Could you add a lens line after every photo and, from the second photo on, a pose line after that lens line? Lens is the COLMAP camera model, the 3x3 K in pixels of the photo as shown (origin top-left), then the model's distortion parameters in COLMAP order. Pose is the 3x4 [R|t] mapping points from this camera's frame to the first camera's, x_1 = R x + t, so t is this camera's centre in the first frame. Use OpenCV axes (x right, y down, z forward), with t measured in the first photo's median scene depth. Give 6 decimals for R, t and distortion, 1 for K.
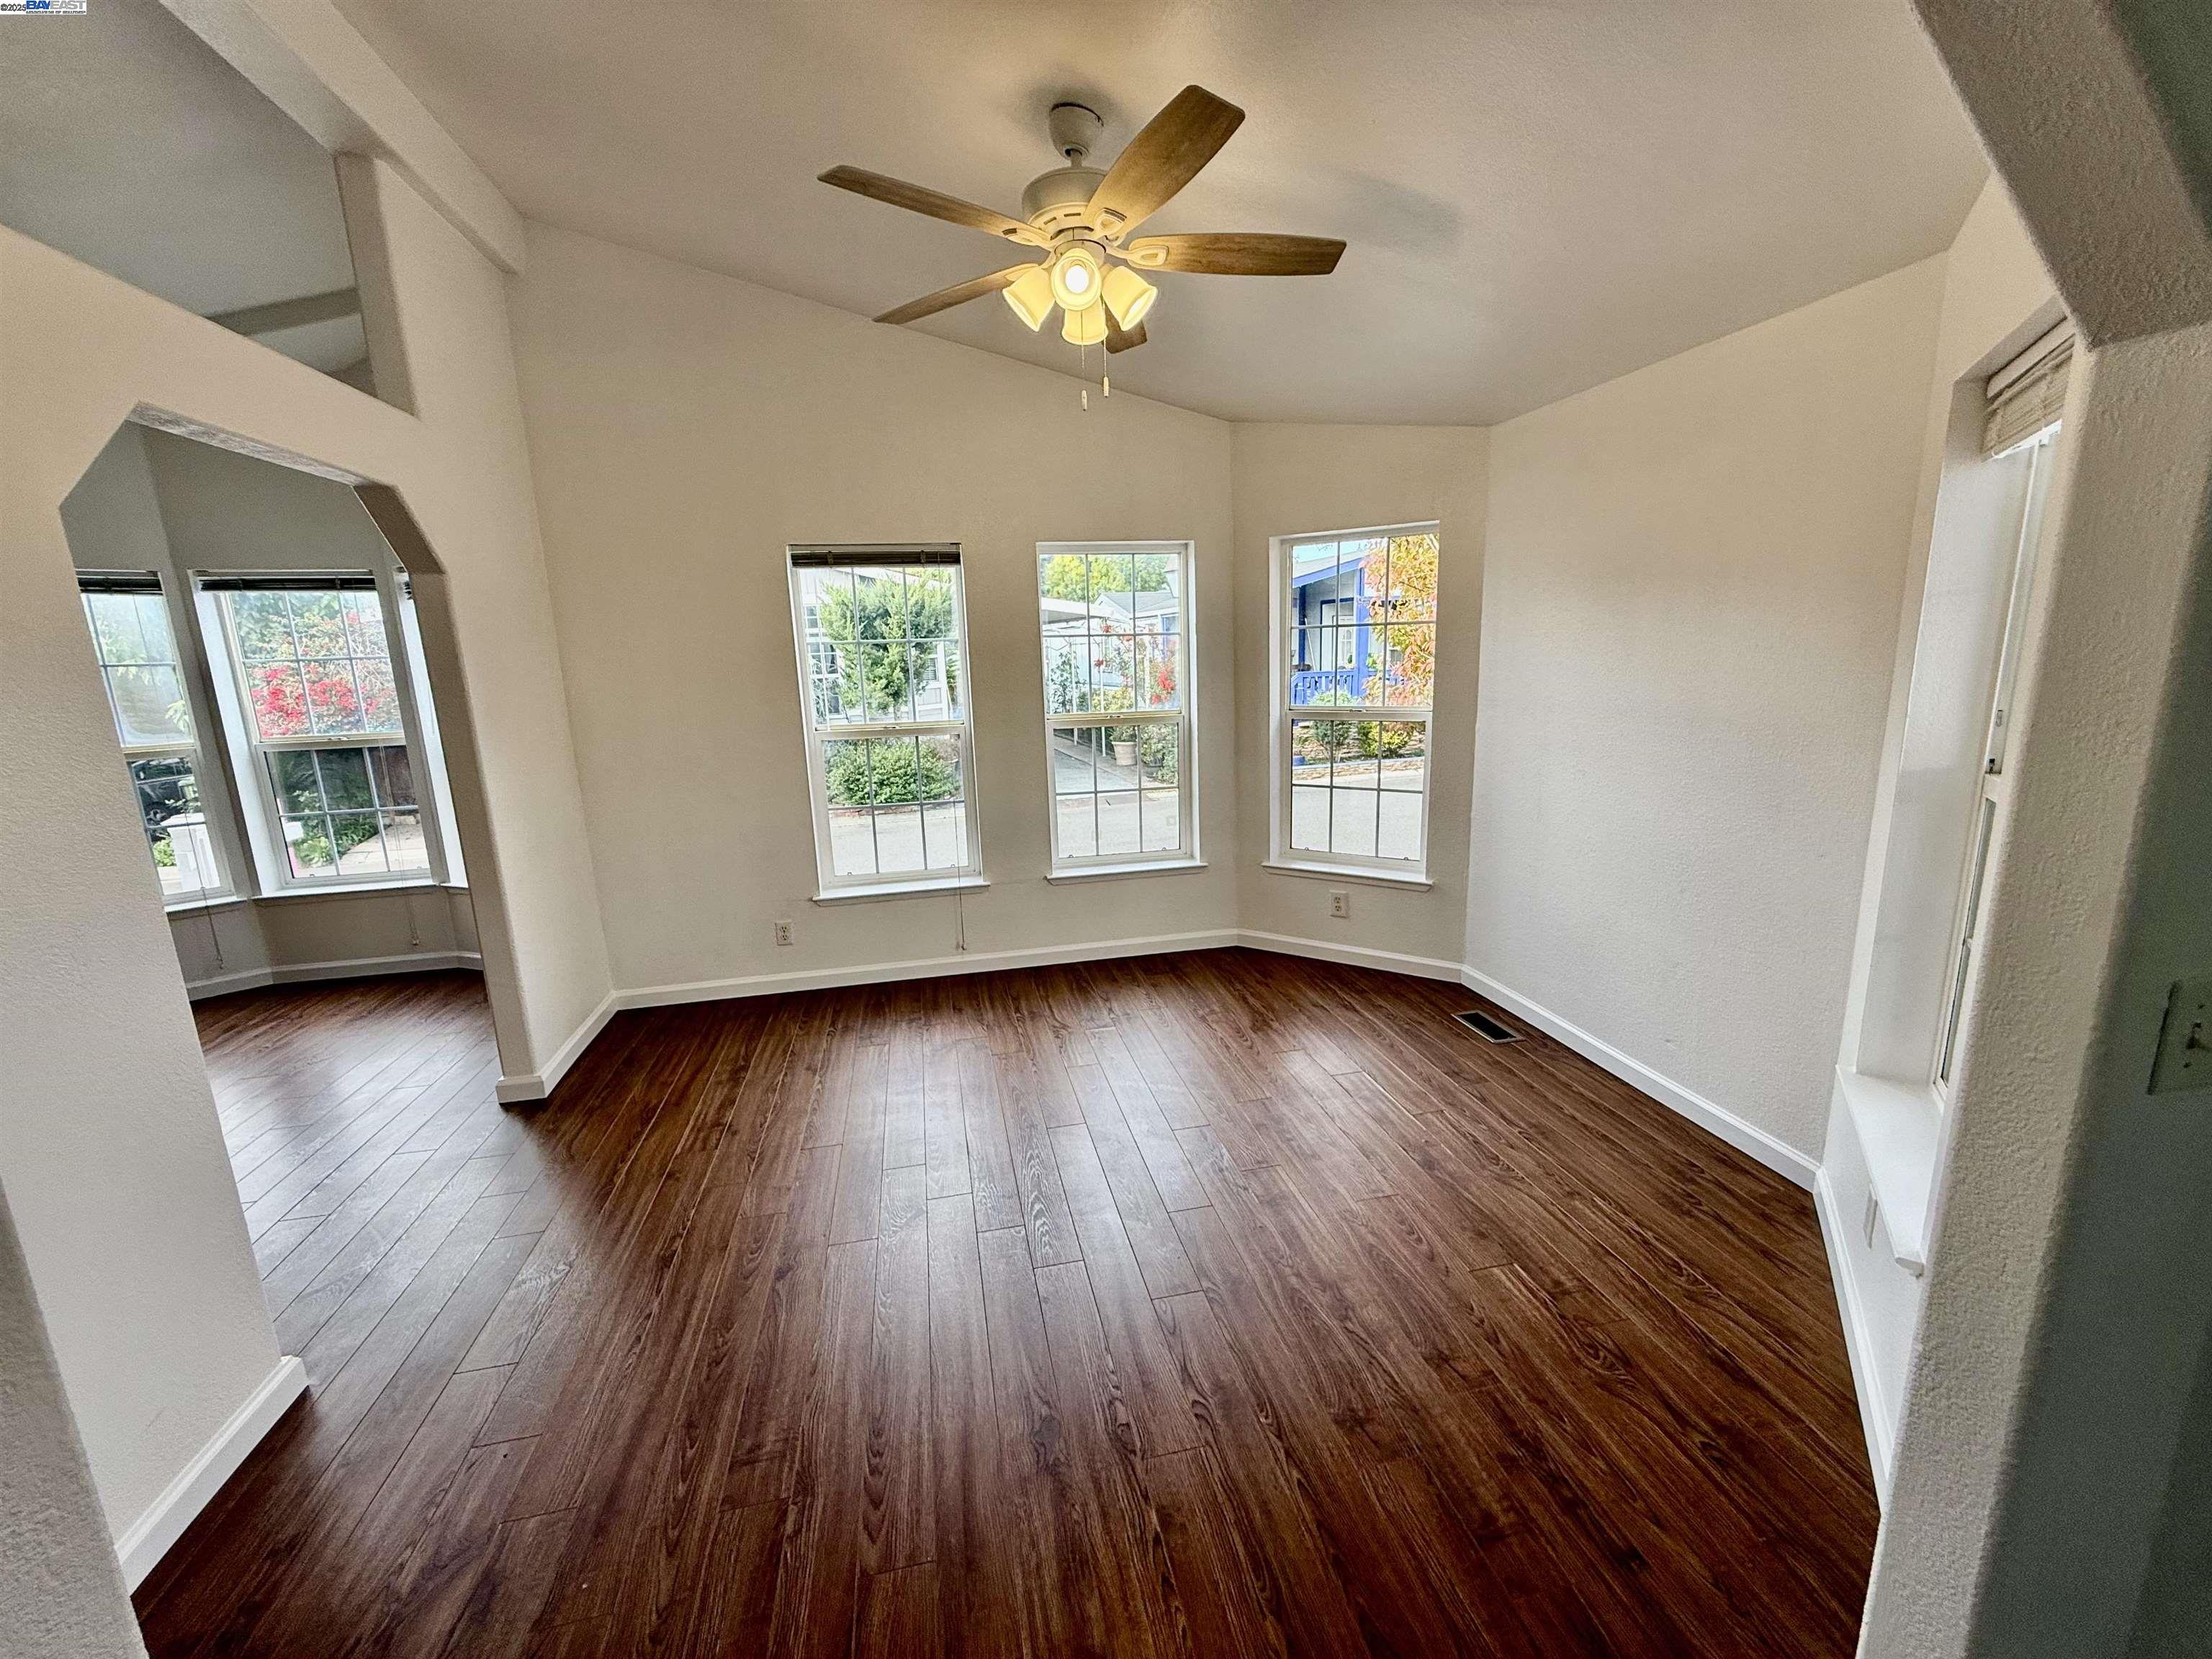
lens RADIAL K [[881.9, 0, 1106.0], [0, 881.9, 828.6], [0, 0, 1]] dist [0.003701, 0.000419]
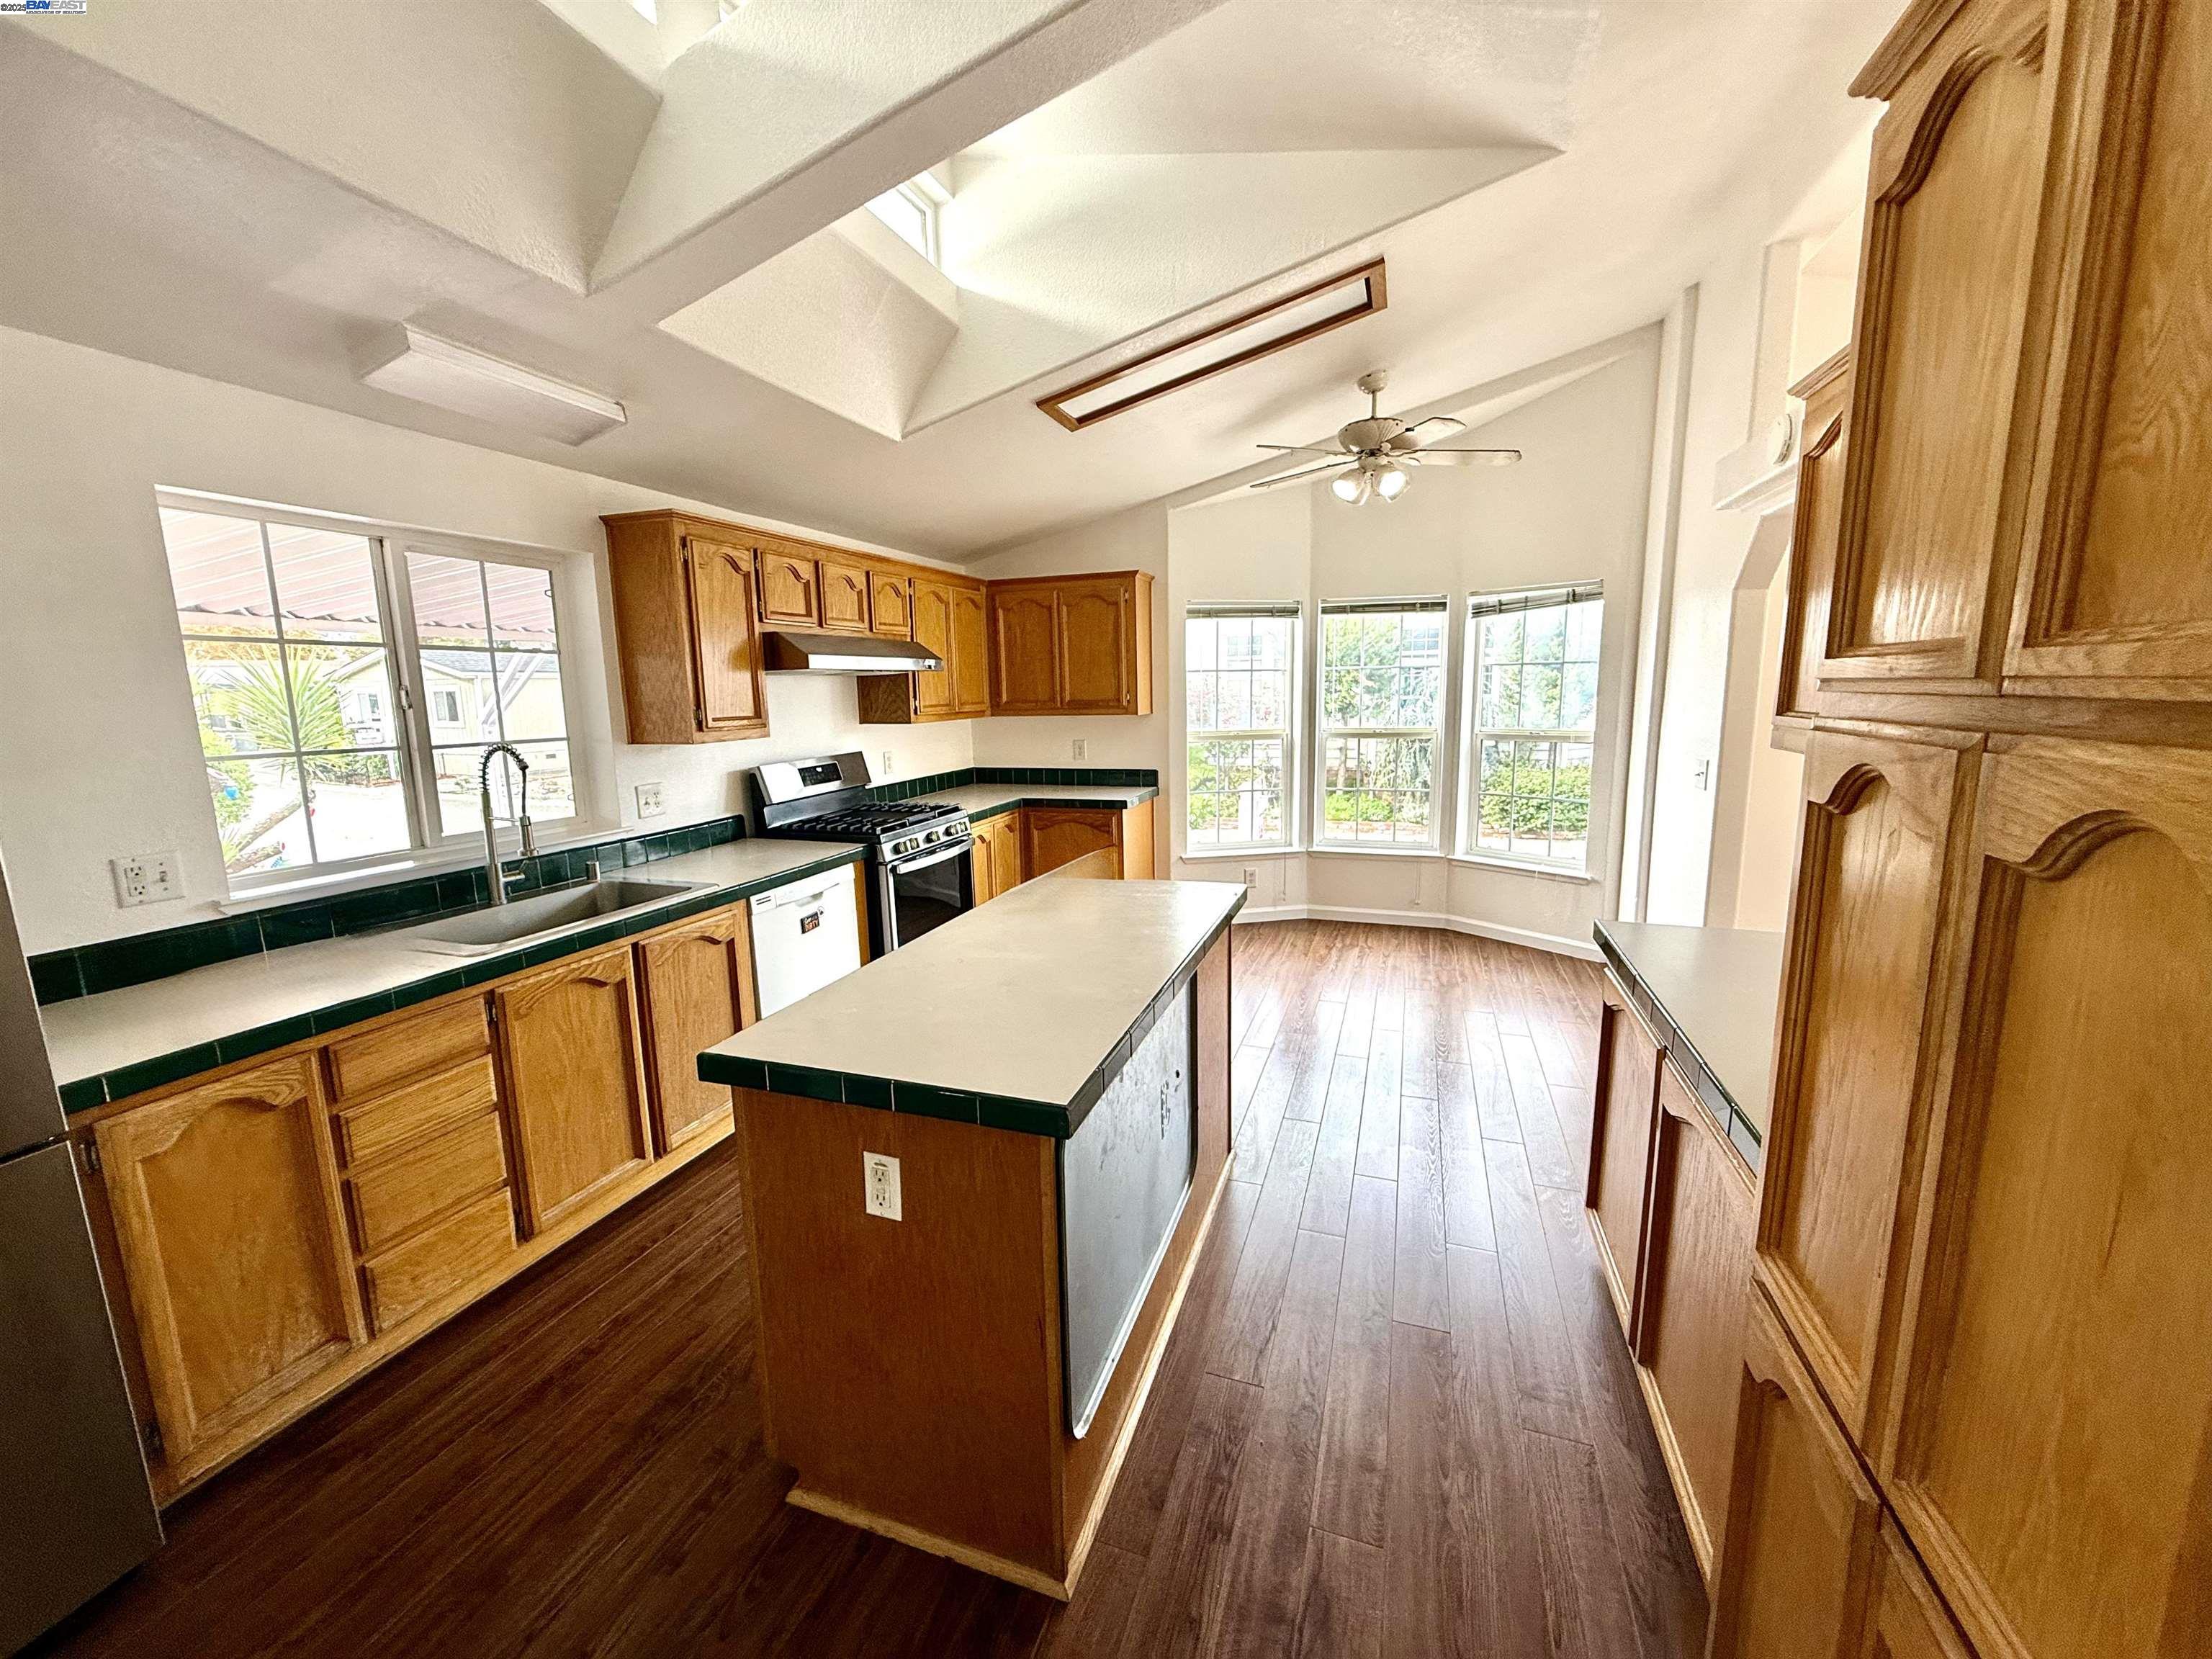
lens RADIAL K [[881.9, 0, 1106.2], [0, 881.9, 830.8], [0, 0, 1]] dist [0.003701, 0.000419]
pose [[0.858641, 0.093977, -0.503889, -0.586885], [-0.107491, 0.994203, 0.002254, 0.080935], [0.501180, 0.052228, 0.863765, -0.273472]]
